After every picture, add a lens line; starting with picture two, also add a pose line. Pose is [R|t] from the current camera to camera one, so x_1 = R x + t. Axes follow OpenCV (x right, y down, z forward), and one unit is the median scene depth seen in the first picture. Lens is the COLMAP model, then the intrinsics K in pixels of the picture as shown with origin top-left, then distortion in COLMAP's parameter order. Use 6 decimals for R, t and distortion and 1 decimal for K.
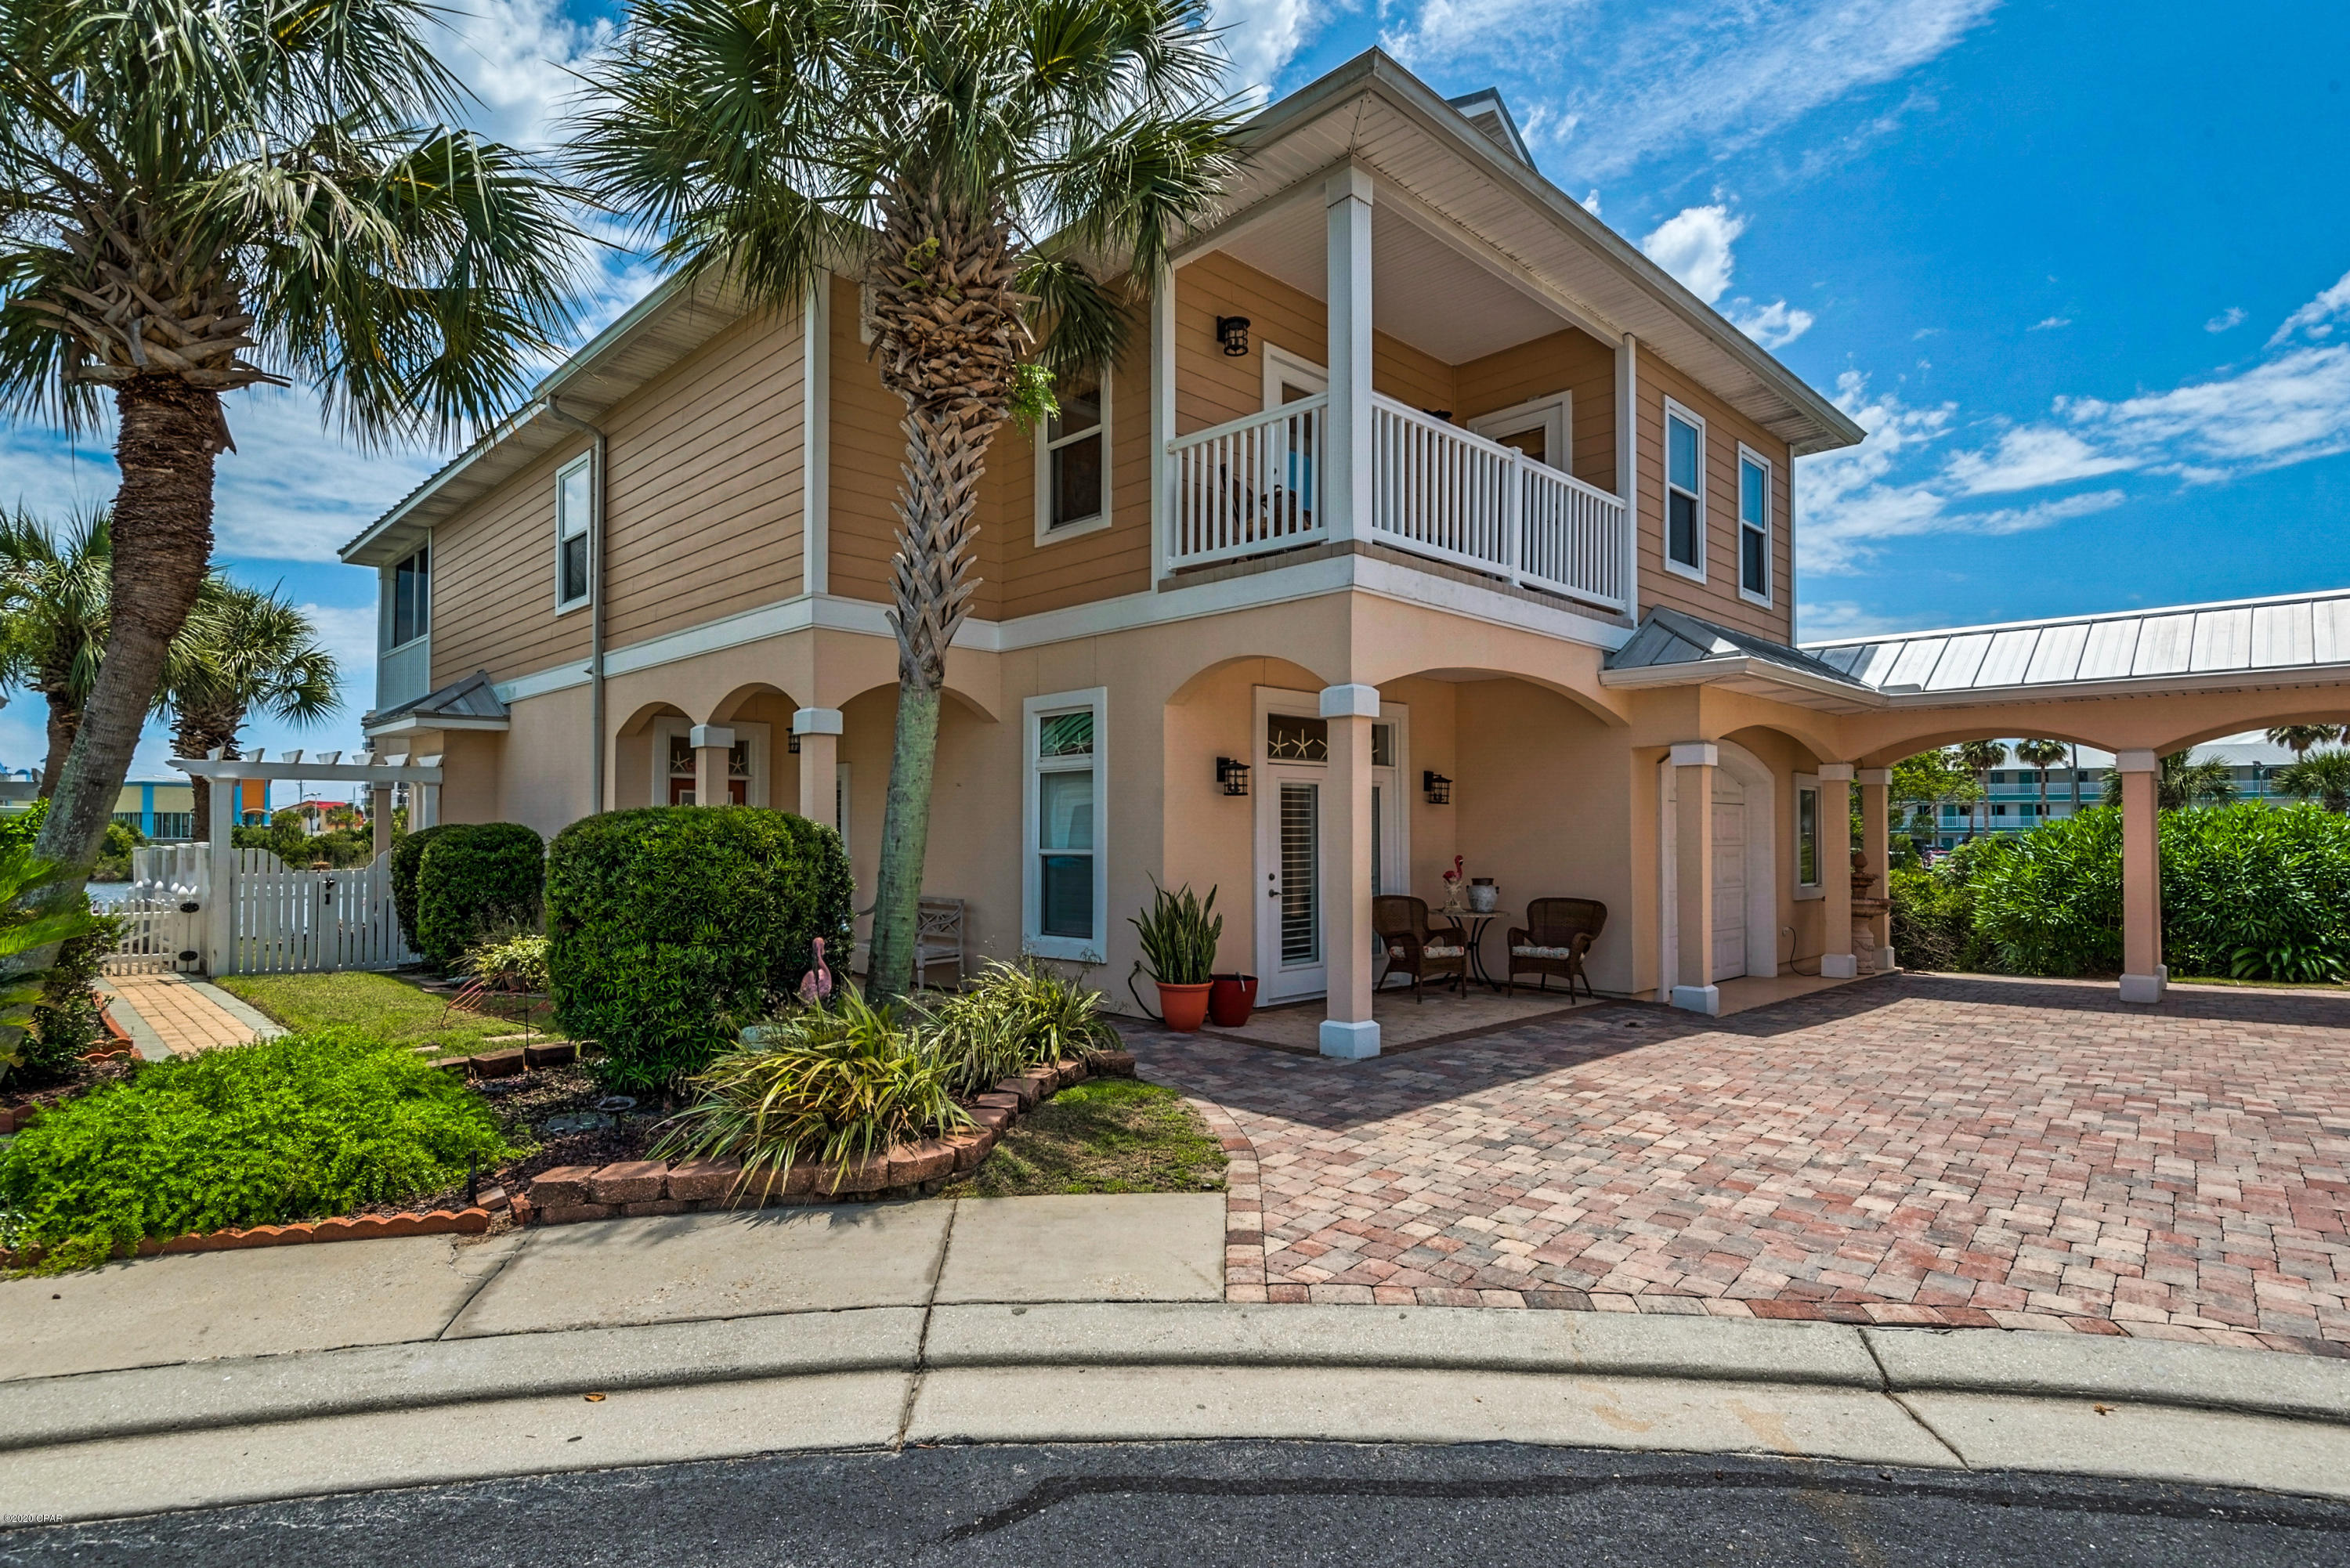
lens RADIAL K [[1182.4, 0, 1148.1], [0, 1182.4, 838.9], [0, 0, 1]] dist [0.026626, -0.013435]
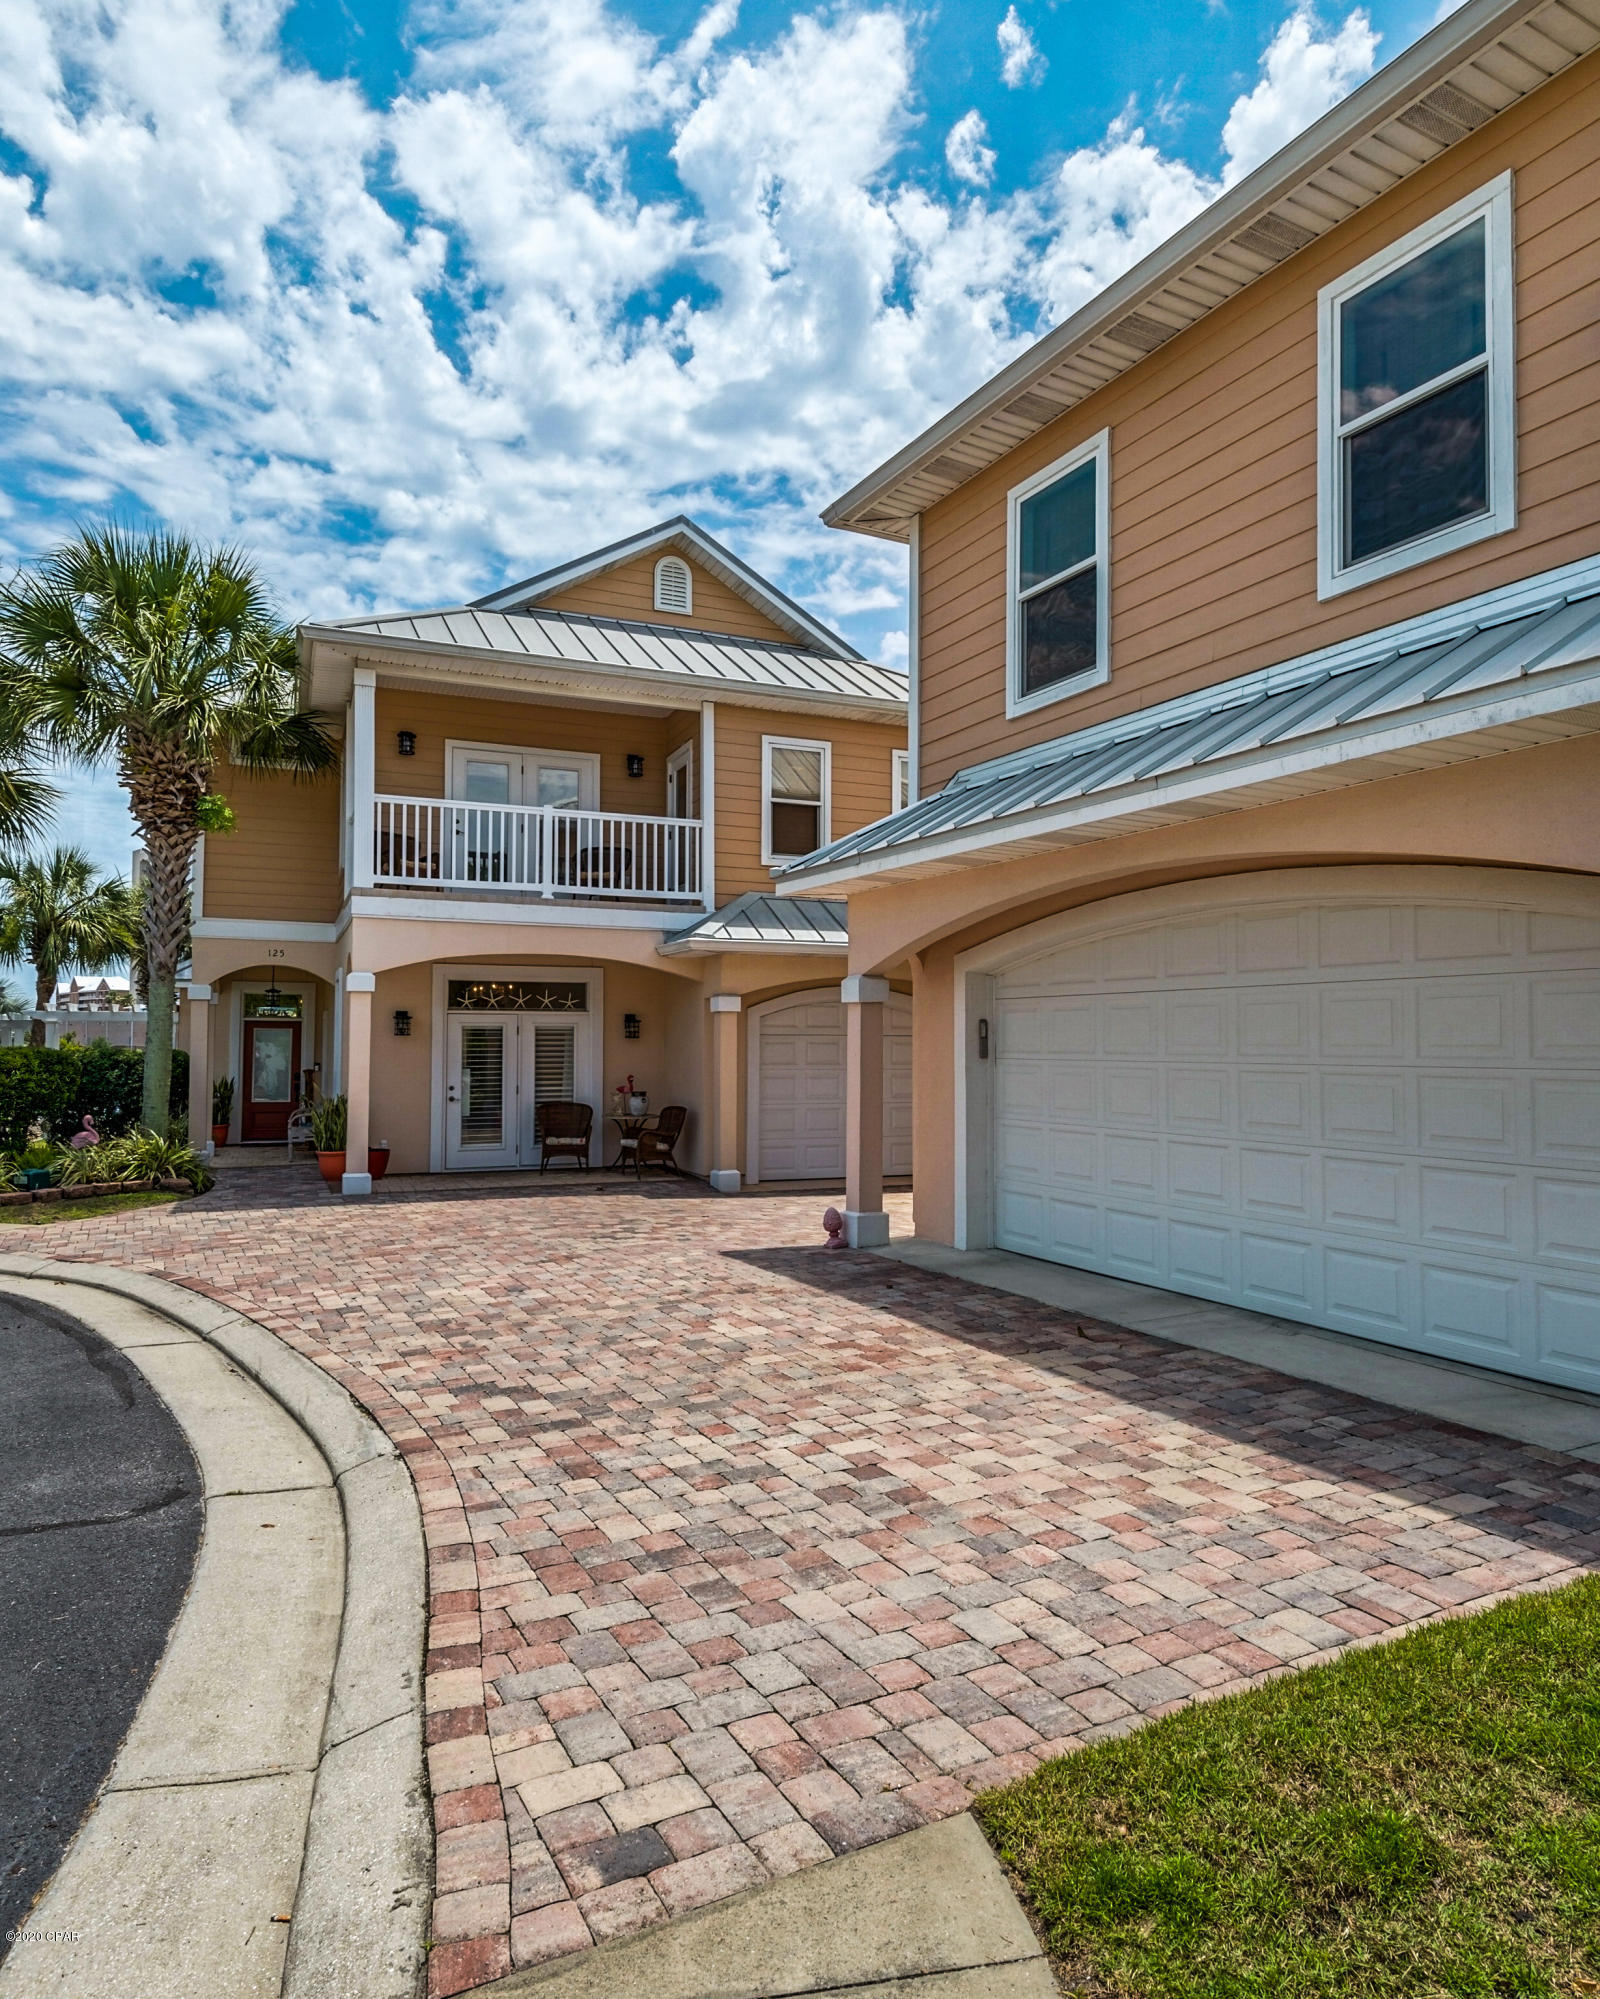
lens RADIAL K [[1259.3, 0, 797.0], [0, 1259.3, 1011.9], [0, 0, 1]] dist [0.043806, -0.005566]
pose [[0.930650, -0.008730, -0.365806, 1.216509], [-0.003921, 0.999420, -0.033827, -0.013542], [0.365889, 0.032915, 0.930076, -0.380397]]
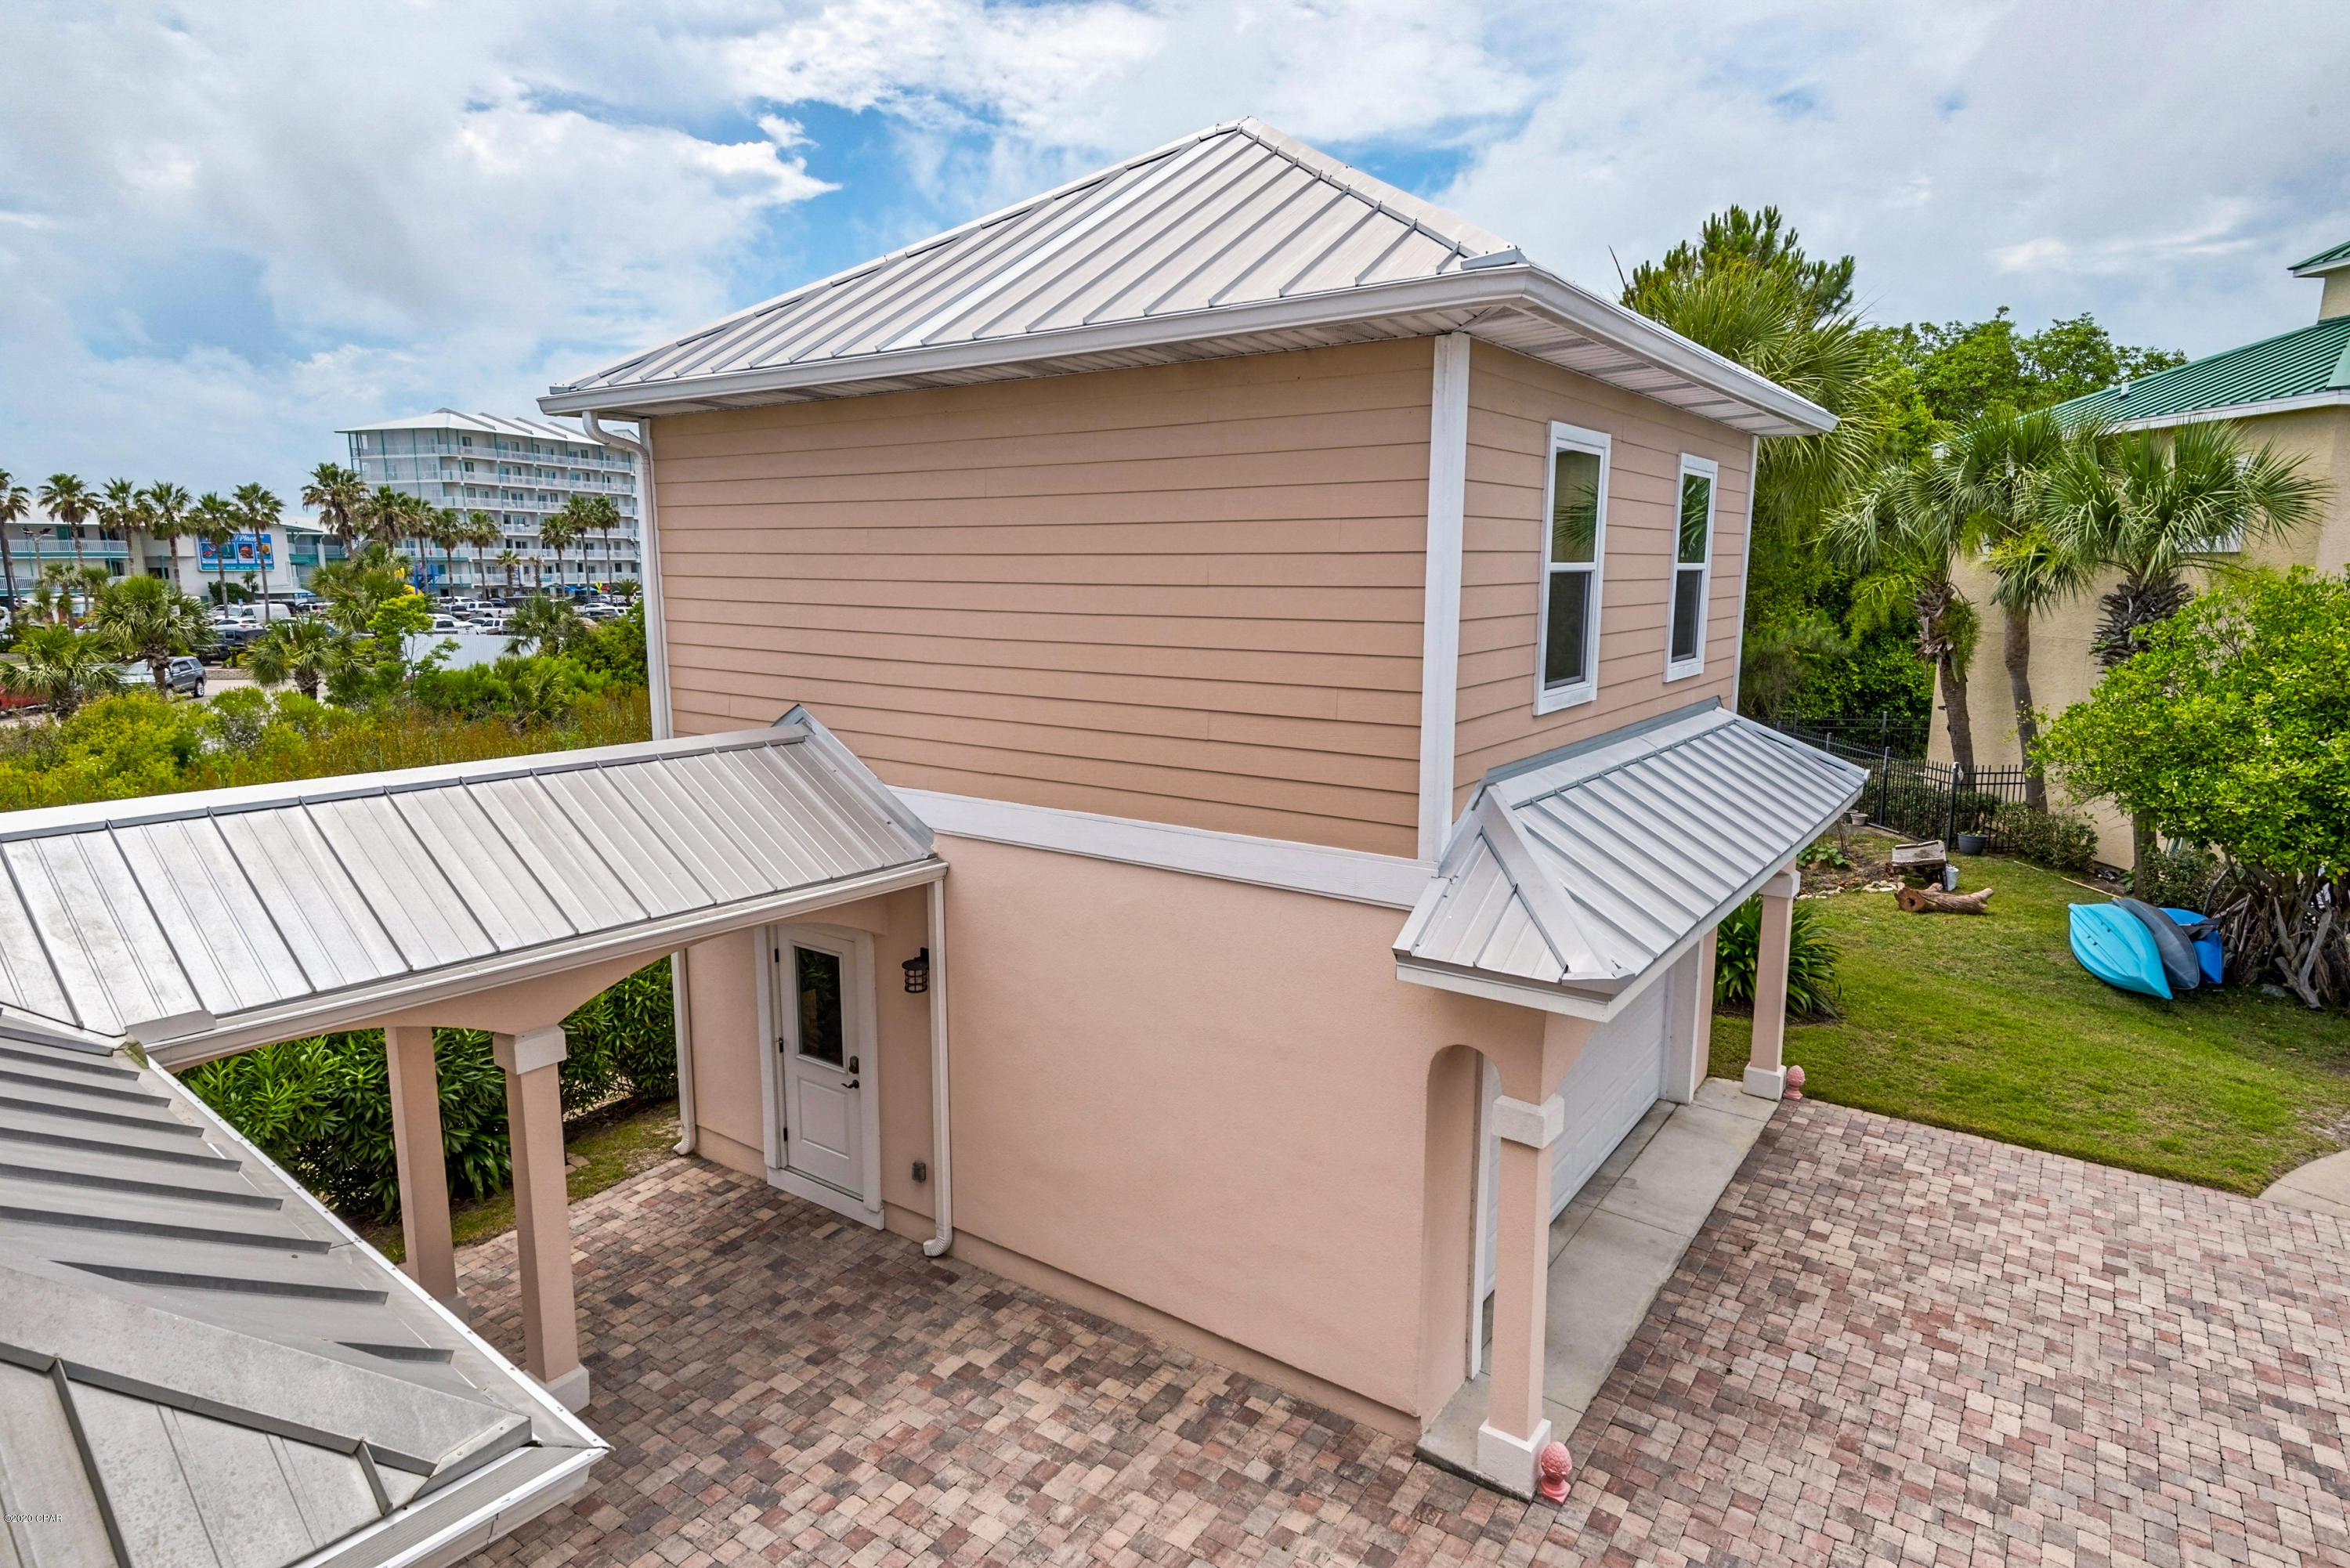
lens RADIAL K [[1302.0, 0, 1180.0], [0, 1302.0, 788.3], [0, 0, 1]] dist [0.031060, -0.012317]
pose [[-0.103440, -0.175344, 0.979058, 0.212744], [-0.002919, 0.984388, 0.175990, -0.377741], [-0.994631, 0.015347, -0.102336, 0.911603]]
